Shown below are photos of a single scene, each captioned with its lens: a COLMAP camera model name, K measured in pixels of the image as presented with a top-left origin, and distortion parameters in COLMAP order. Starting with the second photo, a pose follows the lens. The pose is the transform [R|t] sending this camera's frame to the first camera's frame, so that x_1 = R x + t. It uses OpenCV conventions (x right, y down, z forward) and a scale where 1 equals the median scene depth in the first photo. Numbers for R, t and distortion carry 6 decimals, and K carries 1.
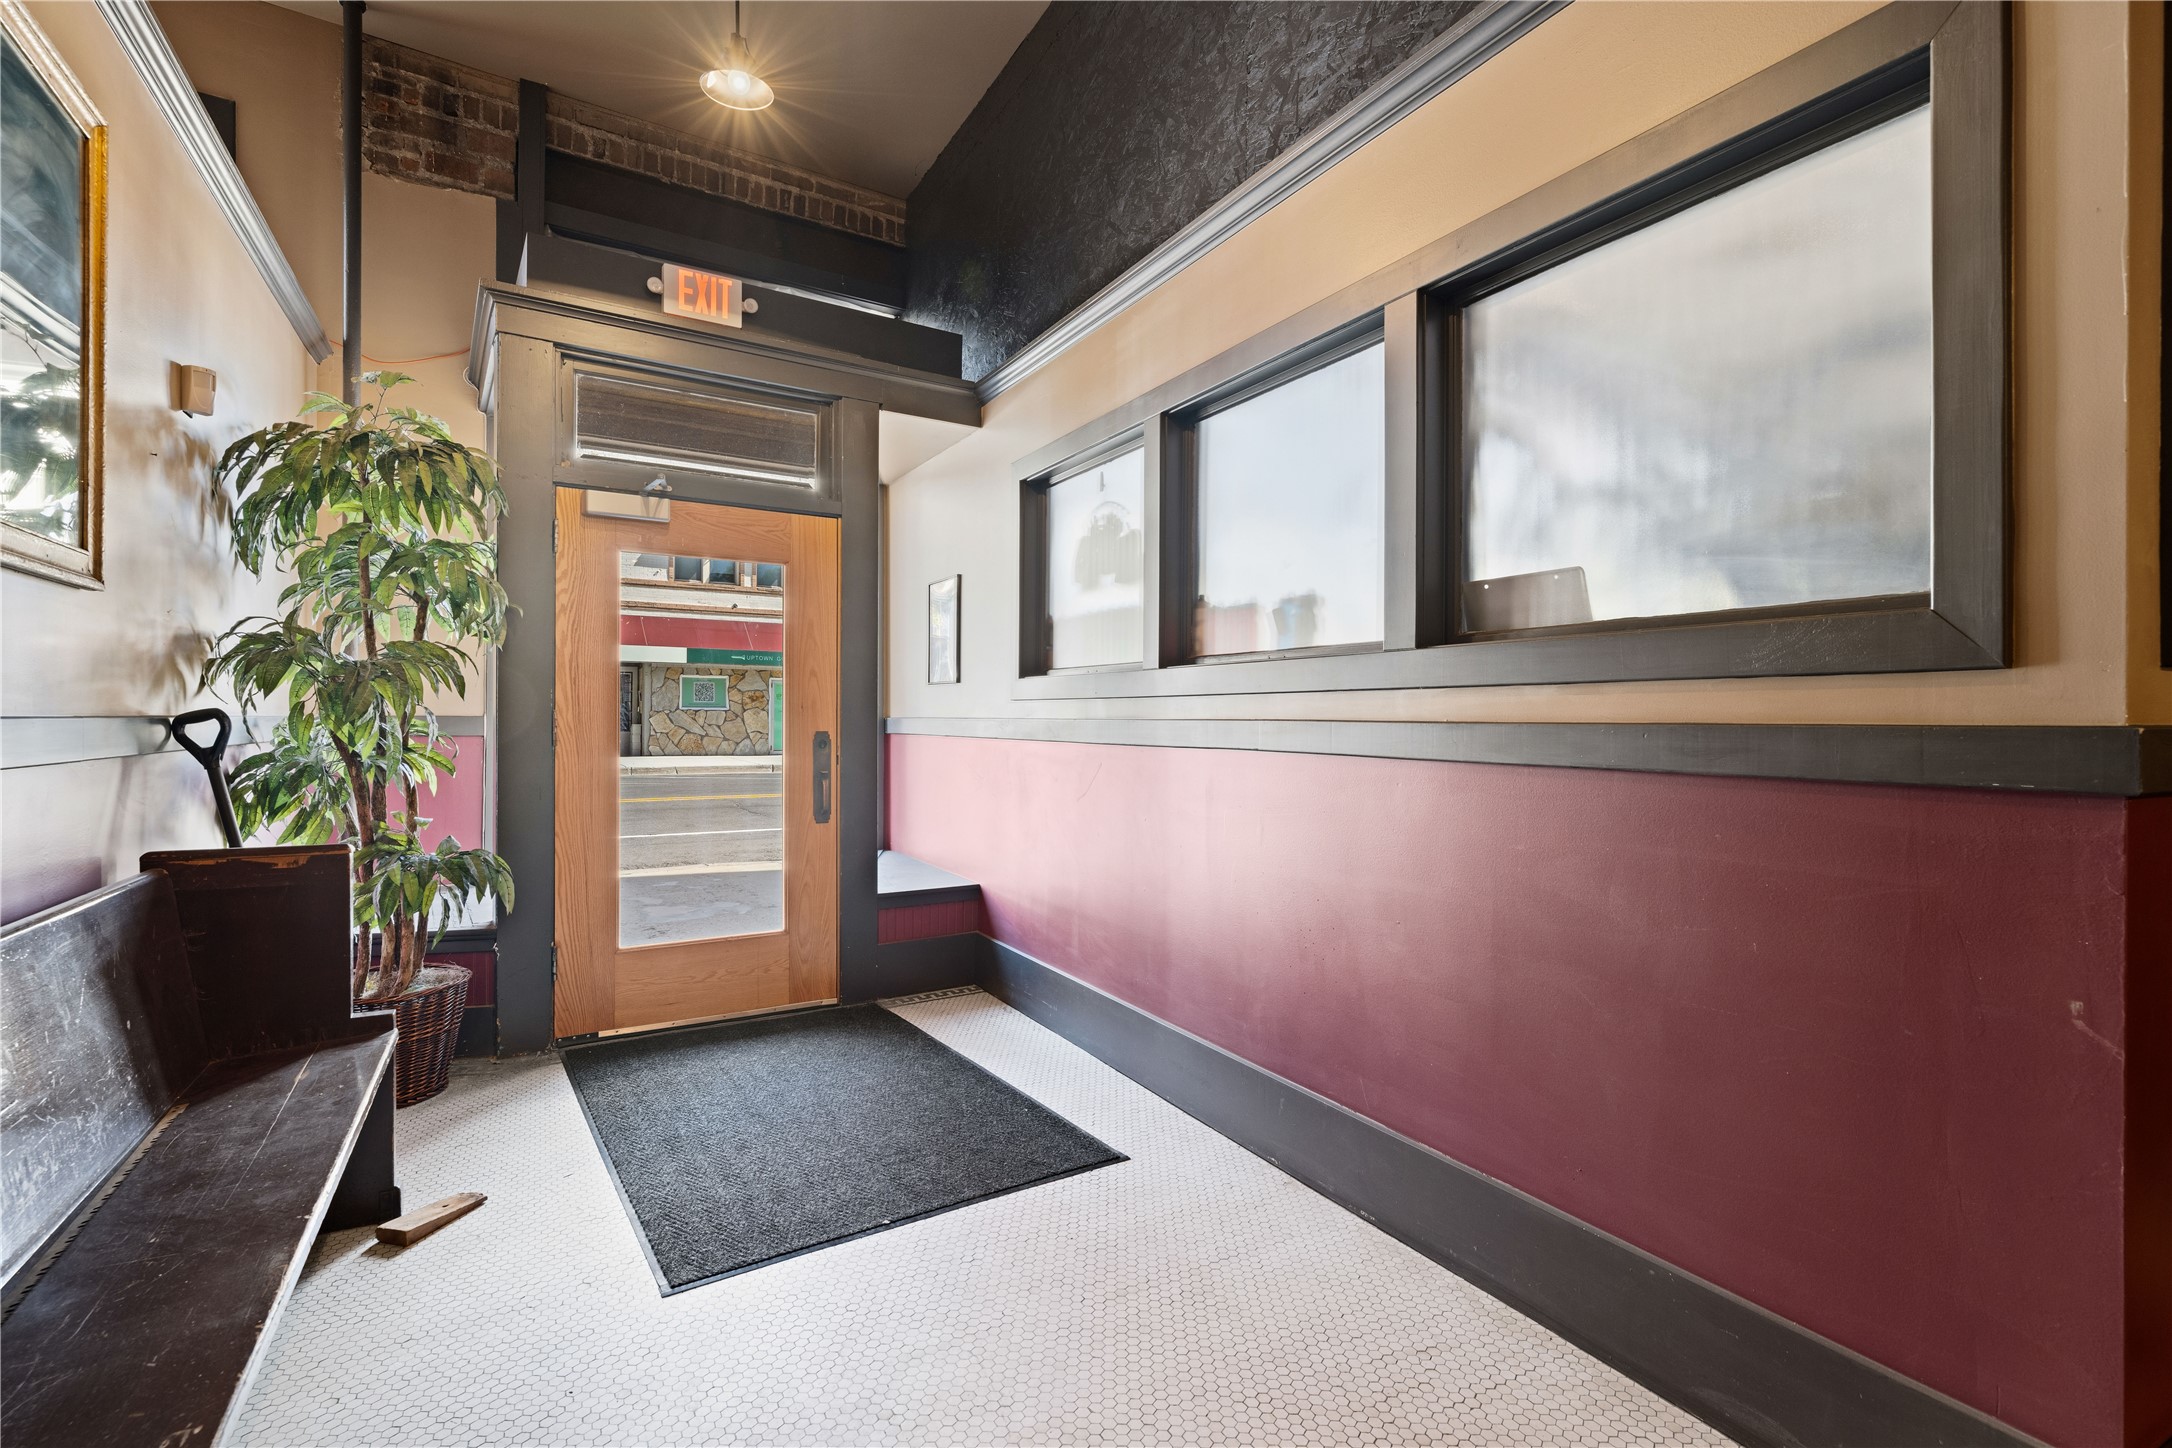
lens RADIAL K [[1030.3, 0, 1080.5], [0, 1030.3, 721.8], [0, 0, 1]] dist [0.000201, 0.000458]
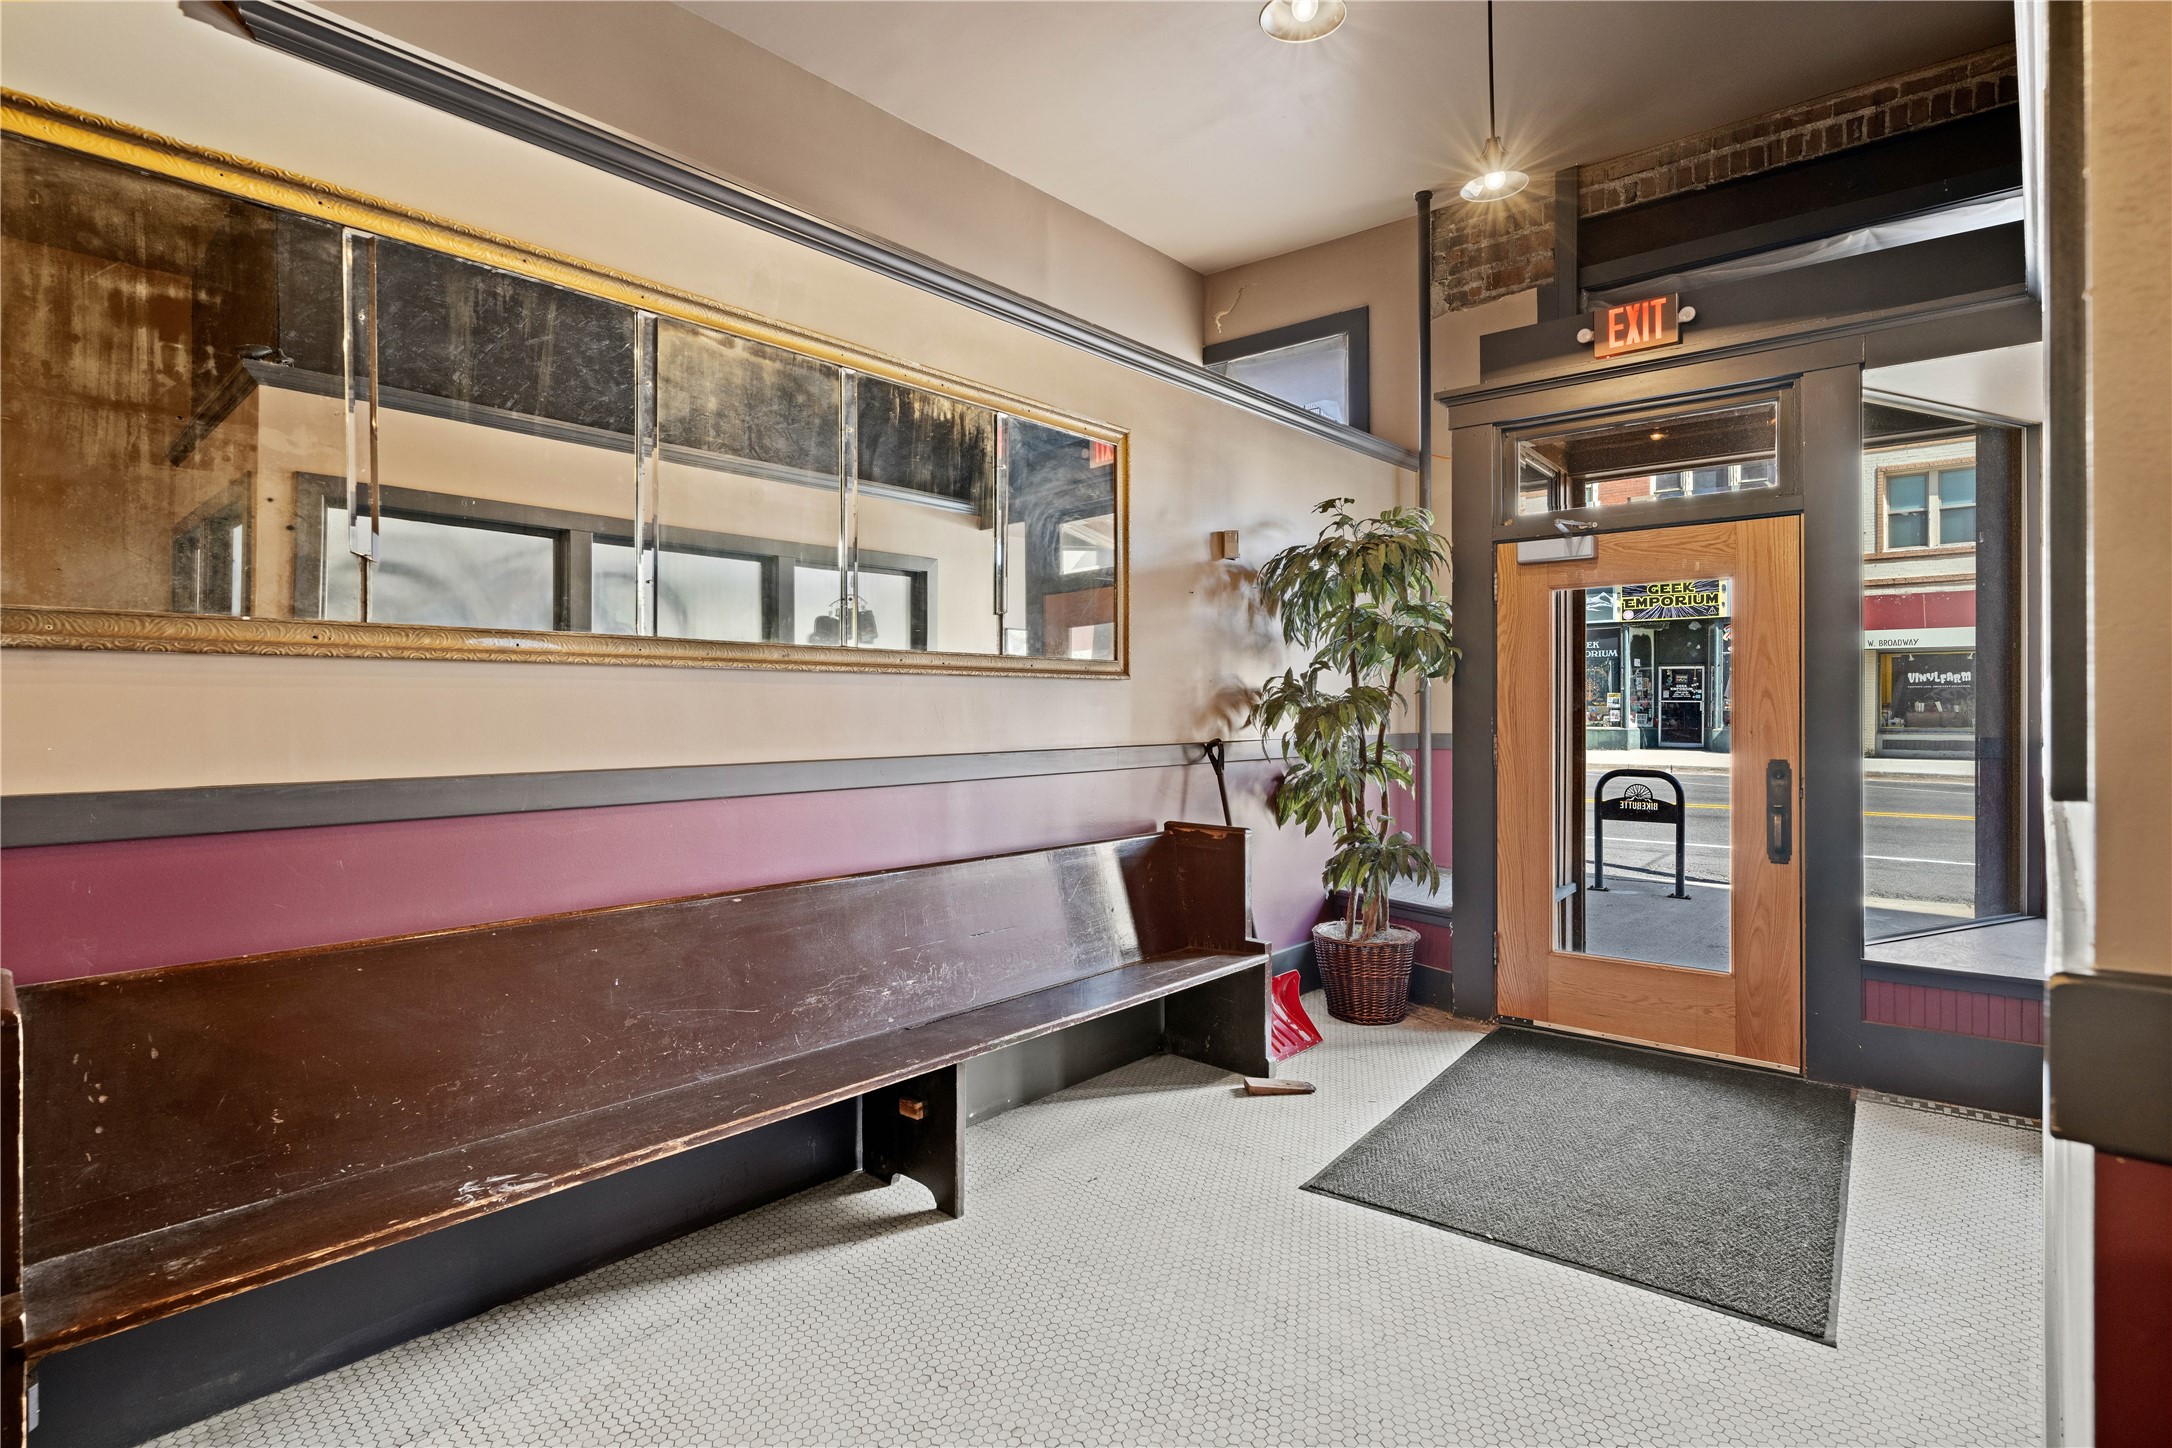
lens RADIAL K [[1030.3, 0, 1080.7], [0, 1030.3, 712.4], [0, 0, 1]] dist [0.000201, 0.000458]
pose [[0.324003, -0.003746, -0.946049, 0.435283], [0.002500, 0.999992, -0.003103, -0.033217], [0.946053, -0.001360, 0.324010, 0.165020]]
